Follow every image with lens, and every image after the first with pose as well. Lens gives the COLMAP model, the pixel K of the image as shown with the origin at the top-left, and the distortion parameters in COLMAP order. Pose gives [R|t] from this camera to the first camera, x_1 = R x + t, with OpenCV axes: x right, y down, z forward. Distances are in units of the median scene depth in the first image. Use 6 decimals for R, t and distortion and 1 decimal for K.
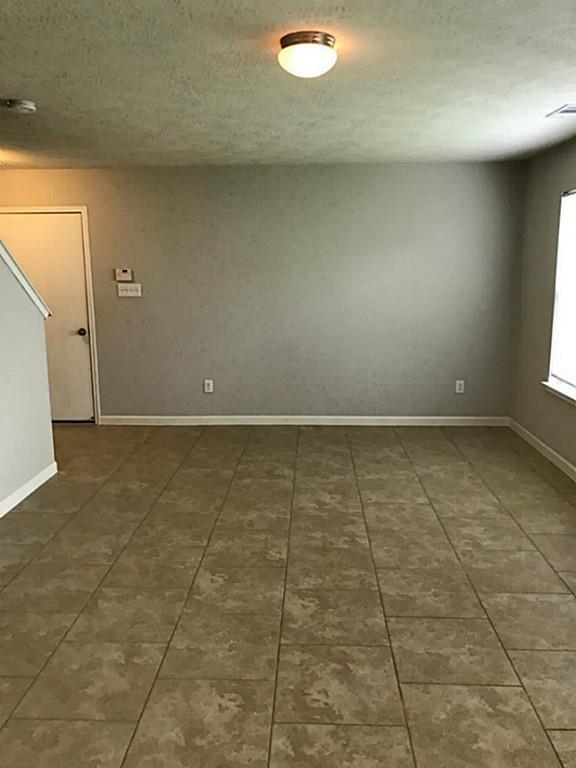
lens RADIAL K [[627.1, 0, 284.5], [0, 627.1, 381.7], [0, 0, 1]] dist [0.050027, -0.052147]
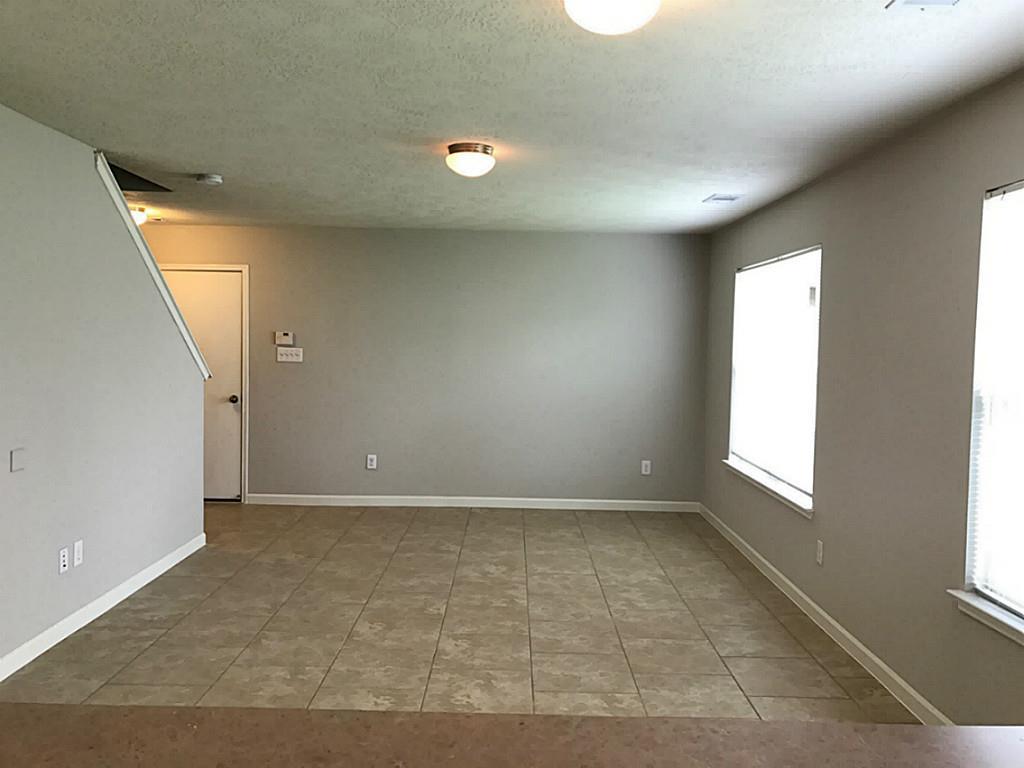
lens RADIAL K [[836.1, 0, 507.2], [0, 836.1, 378.8], [0, 0, 1]] dist [0.050027, -0.052147]
pose [[0.998844, 0.025342, 0.040855, 0.033828], [-0.019755, 0.991082, -0.131781, 0.069078], [-0.043830, 0.130821, 0.990437, -0.345751]]
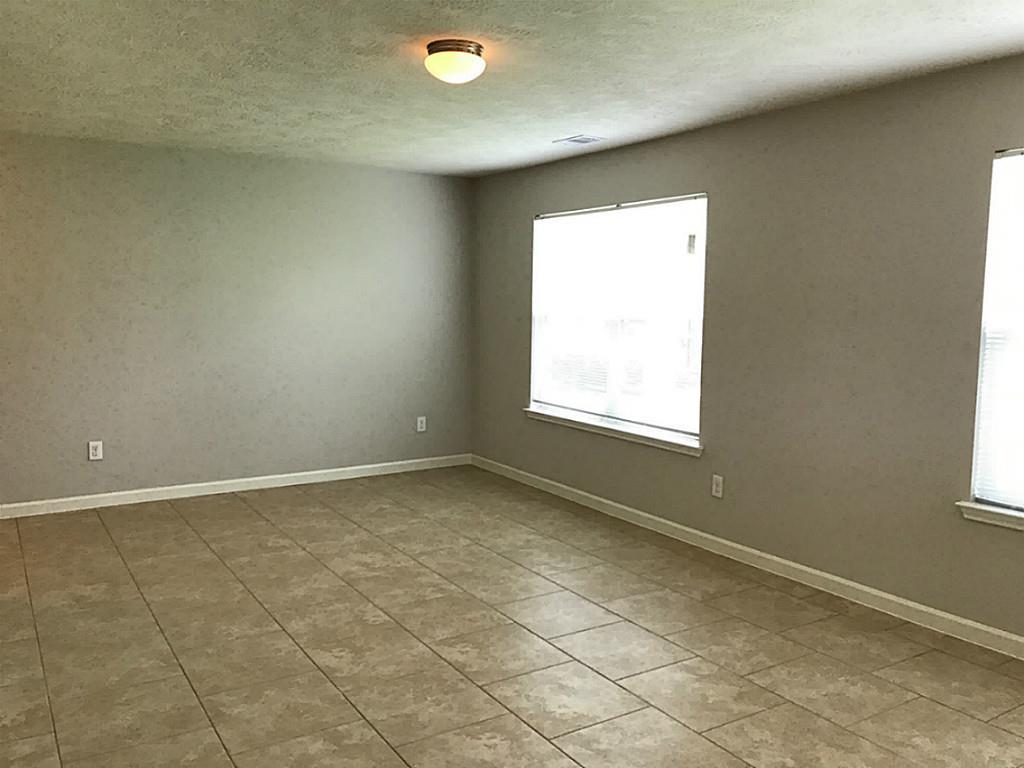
lens RADIAL K [[836.1, 0, 507.0], [0, 836.1, 380.0], [0, 0, 1]] dist [0.050027, -0.052147]
pose [[0.827134, -0.042698, 0.560380, -0.418076], [0.086431, 0.994912, -0.051767, 0.026762], [-0.555319, 0.091253, 0.826616, -0.046817]]
